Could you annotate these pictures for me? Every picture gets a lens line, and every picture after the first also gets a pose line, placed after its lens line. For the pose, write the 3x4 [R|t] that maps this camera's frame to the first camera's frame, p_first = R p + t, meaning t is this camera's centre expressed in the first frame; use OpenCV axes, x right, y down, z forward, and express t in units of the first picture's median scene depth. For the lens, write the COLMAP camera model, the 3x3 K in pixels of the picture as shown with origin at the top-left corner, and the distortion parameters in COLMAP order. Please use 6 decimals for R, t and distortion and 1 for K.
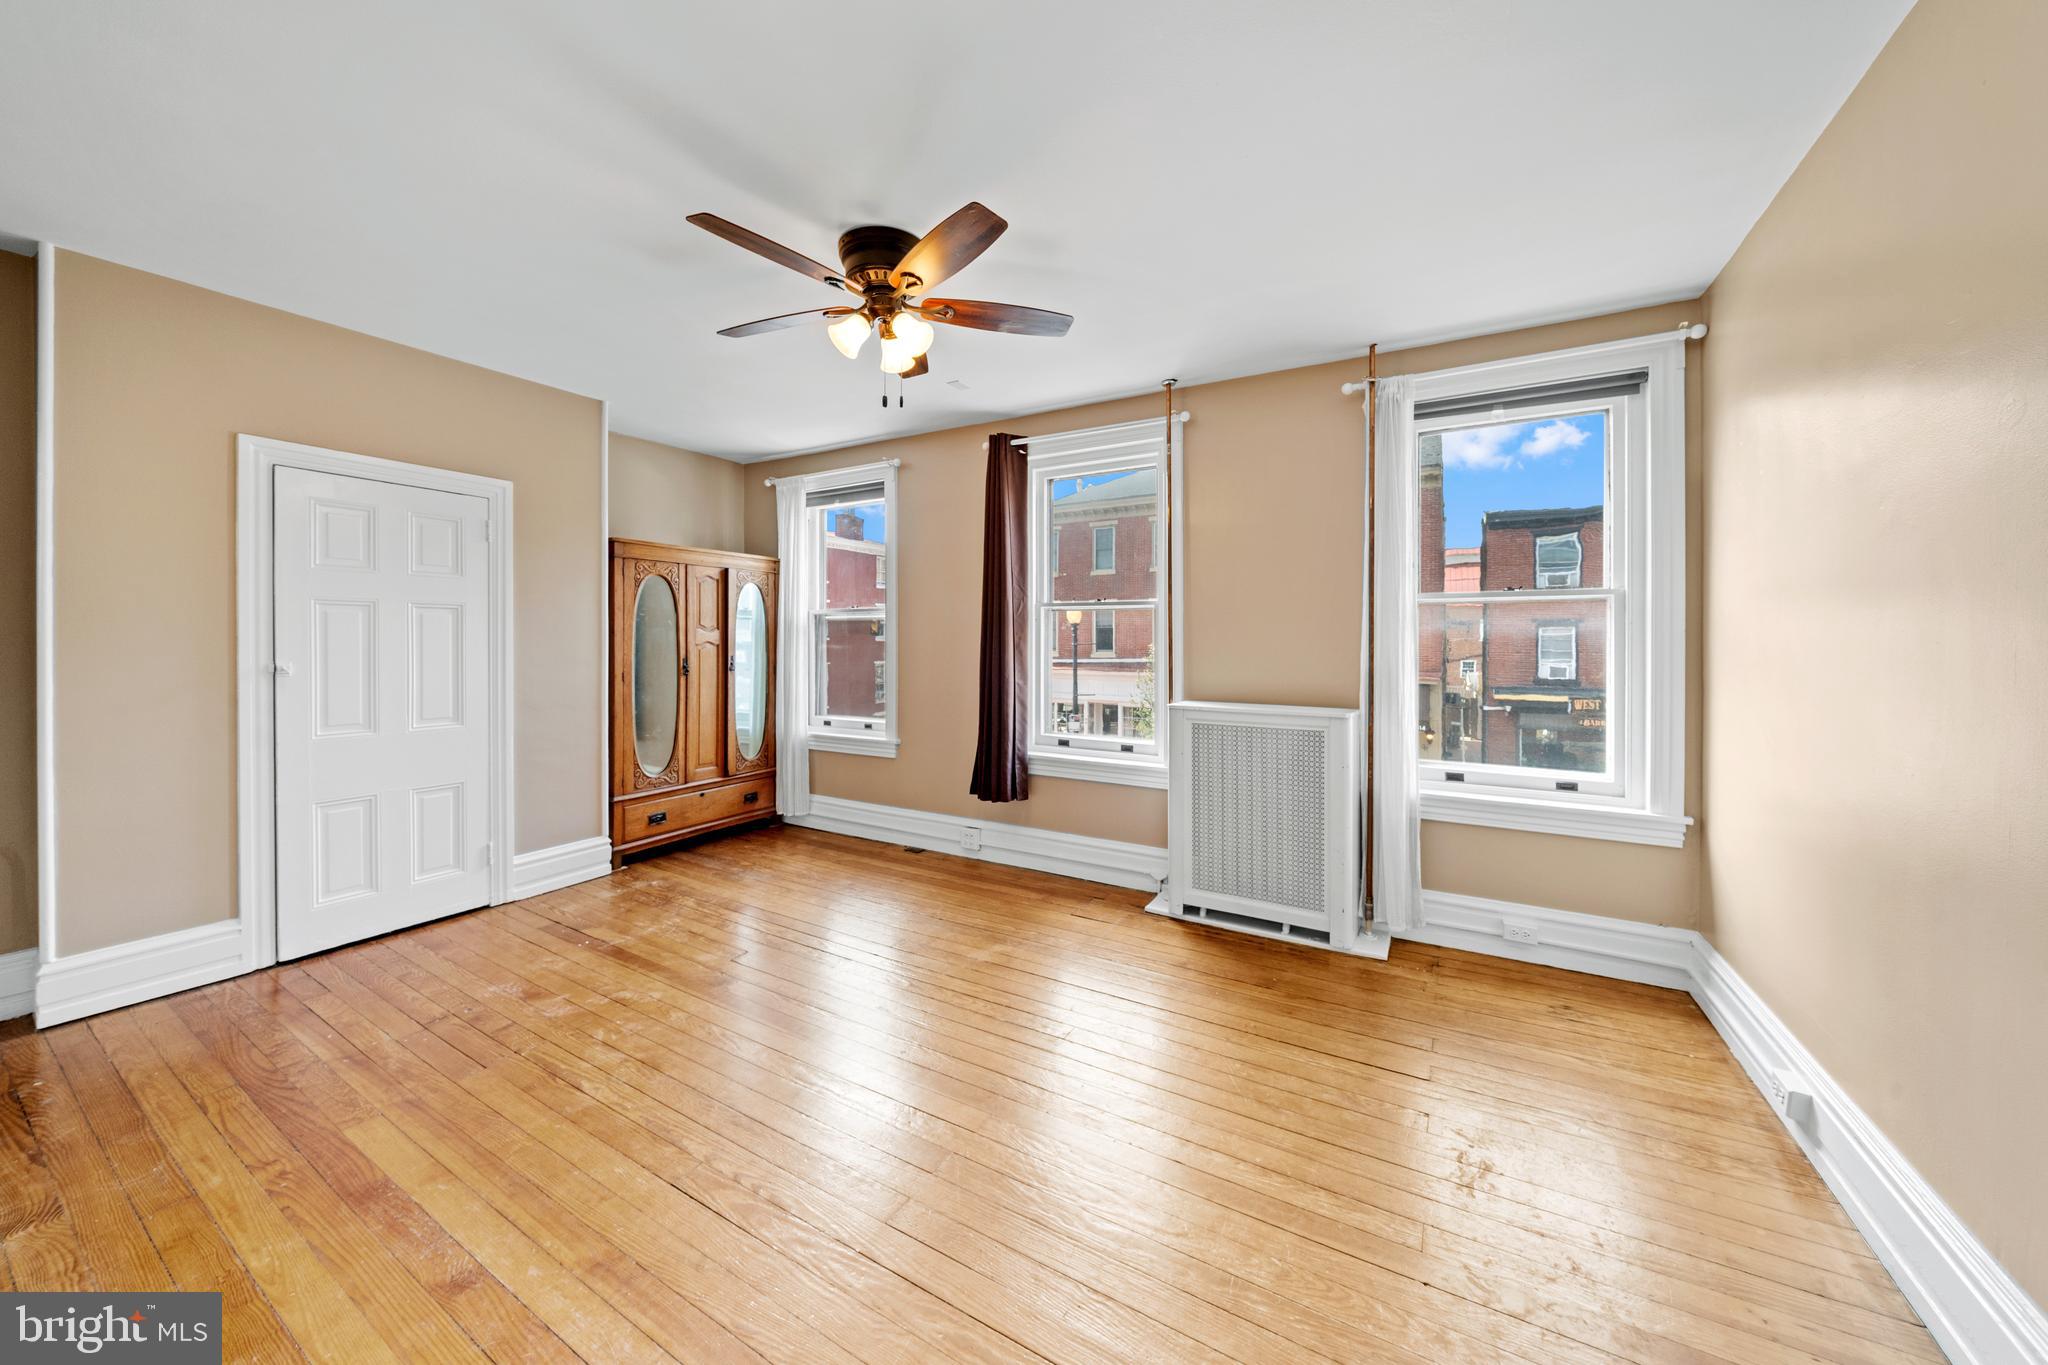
lens RADIAL K [[718.8, 0, 1021.0], [0, 718.8, 647.6], [0, 0, 1]] dist [-0.000925, -0.000032]
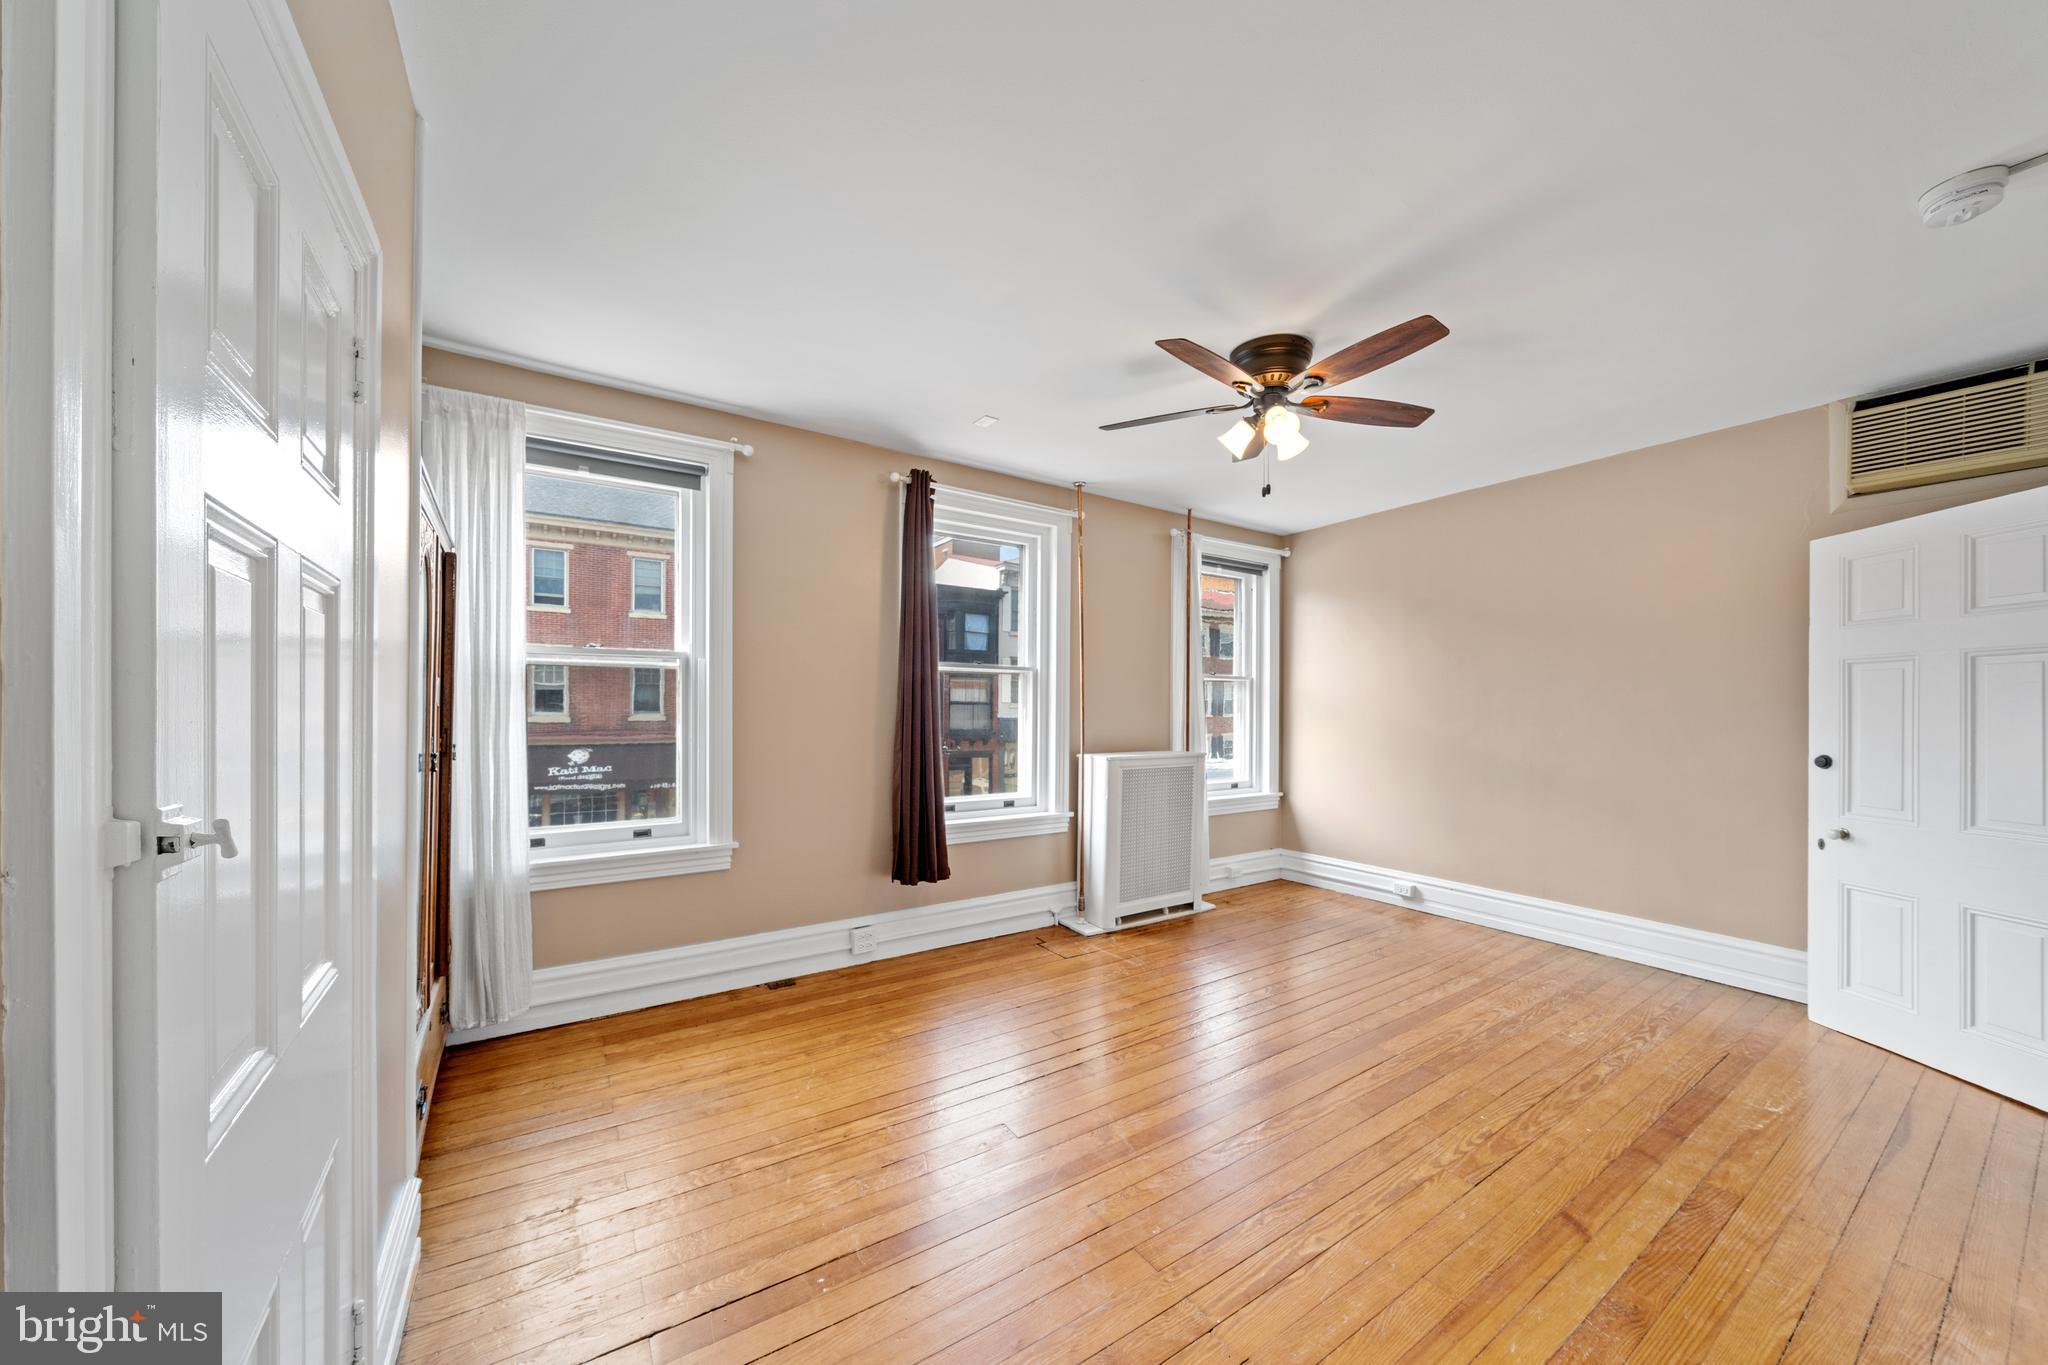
lens RADIAL K [[722.4, 0, 1042.7], [0, 722.4, 704.3], [0, 0, 1]] dist [0.000434, 0.000101]
pose [[0.425942, 0.001522, 0.904749, -0.930926], [0.001996, 0.999995, -0.002621, -0.005324], [-0.904748, 0.002922, 0.425936, 0.576469]]
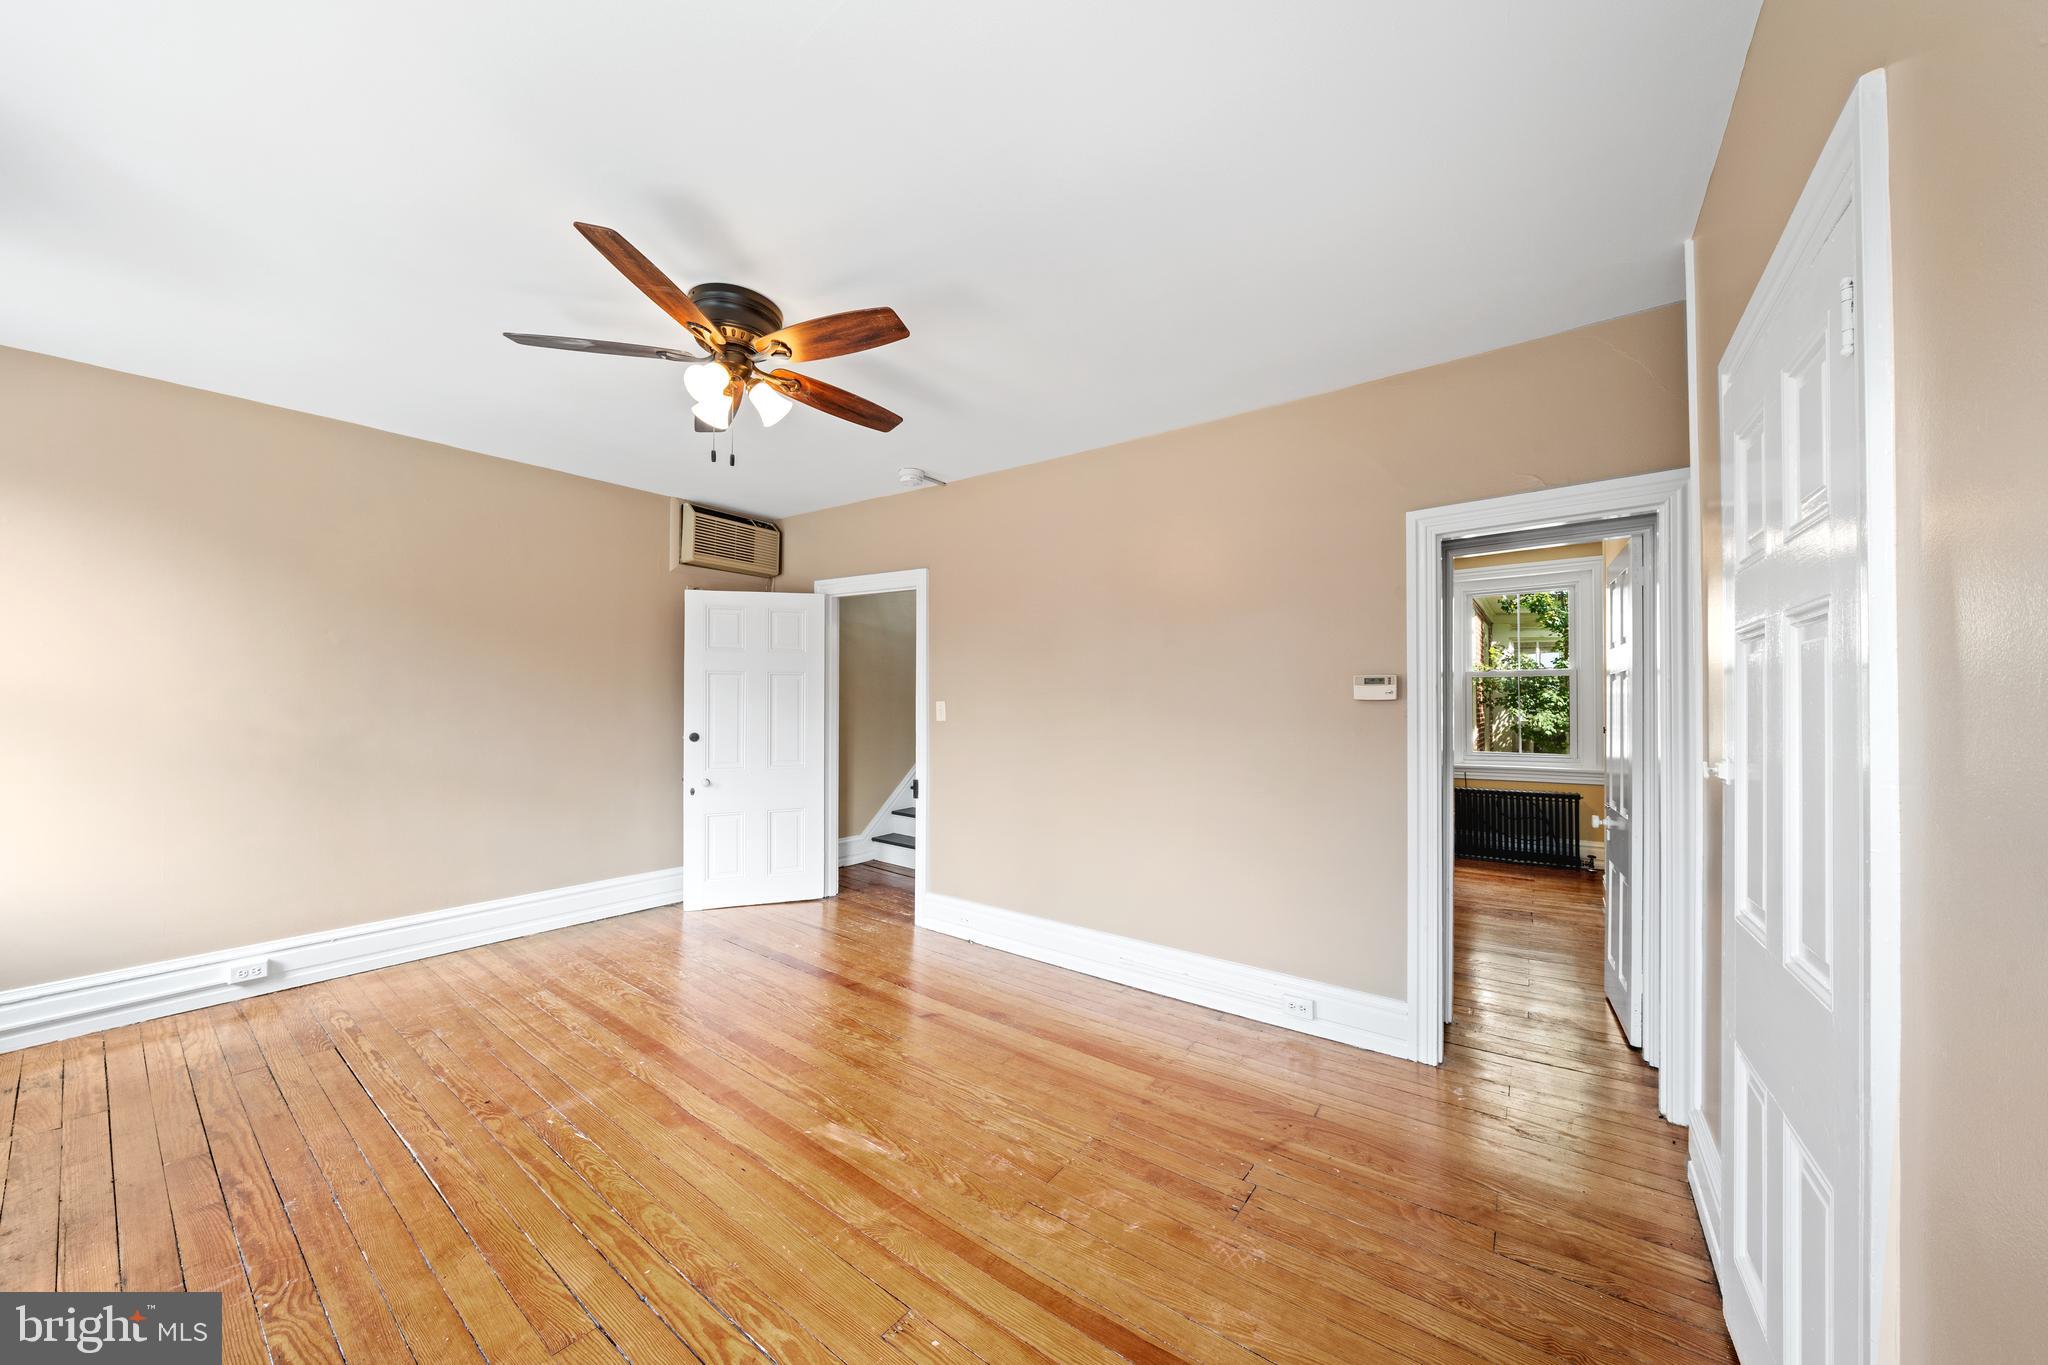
lens RADIAL K [[716.6, 0, 995.2], [0, 716.6, 696.2], [0, 0, 1]] dist [-0.001078, -0.000069]
pose [[-0.991466, -0.007352, 0.130156, -0.464398], [-0.007395, 0.999973, 0.000152, -0.016022], [-0.130154, -0.000812, -0.991493, 1.323017]]
